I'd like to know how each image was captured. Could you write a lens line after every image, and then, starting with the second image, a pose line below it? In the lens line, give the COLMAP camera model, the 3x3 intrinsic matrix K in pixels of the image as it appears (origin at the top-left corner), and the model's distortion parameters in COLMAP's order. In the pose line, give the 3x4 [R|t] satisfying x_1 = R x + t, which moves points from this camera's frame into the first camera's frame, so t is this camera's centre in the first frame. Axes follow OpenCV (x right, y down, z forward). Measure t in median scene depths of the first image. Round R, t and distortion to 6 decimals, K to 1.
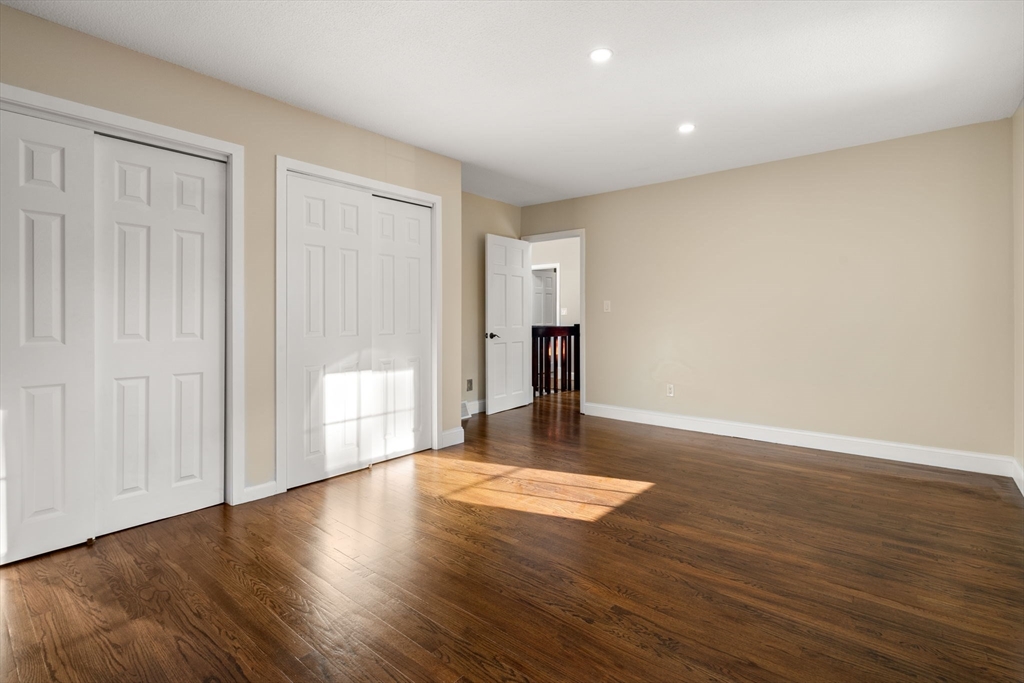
lens RADIAL K [[475.8, 0, 517.8], [0, 475.8, 314.0], [0, 0, 1]] dist [0.005313, -0.000887]
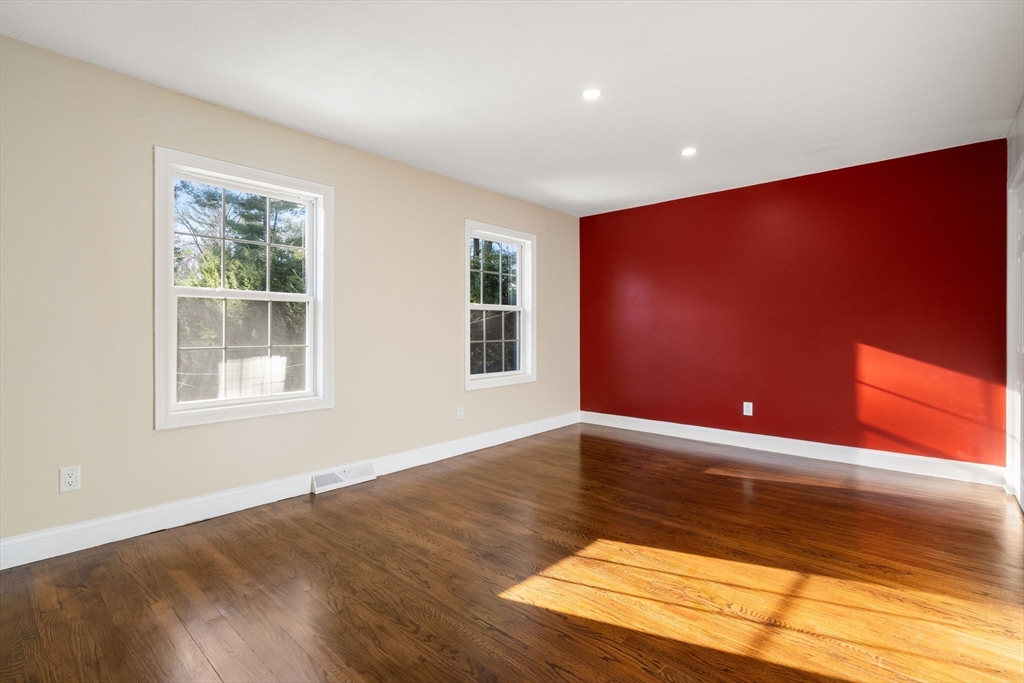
lens RADIAL K [[475.8, 0, 512.0], [0, 475.8, 334.7], [0, 0, 1]] dist [0.005313, -0.000887]
pose [[-0.999024, -0.000952, 0.044150, 0.272119], [-0.000908, 0.999999, 0.001021, 0.009803], [-0.044151, 0.000980, -0.999024, 1.851496]]
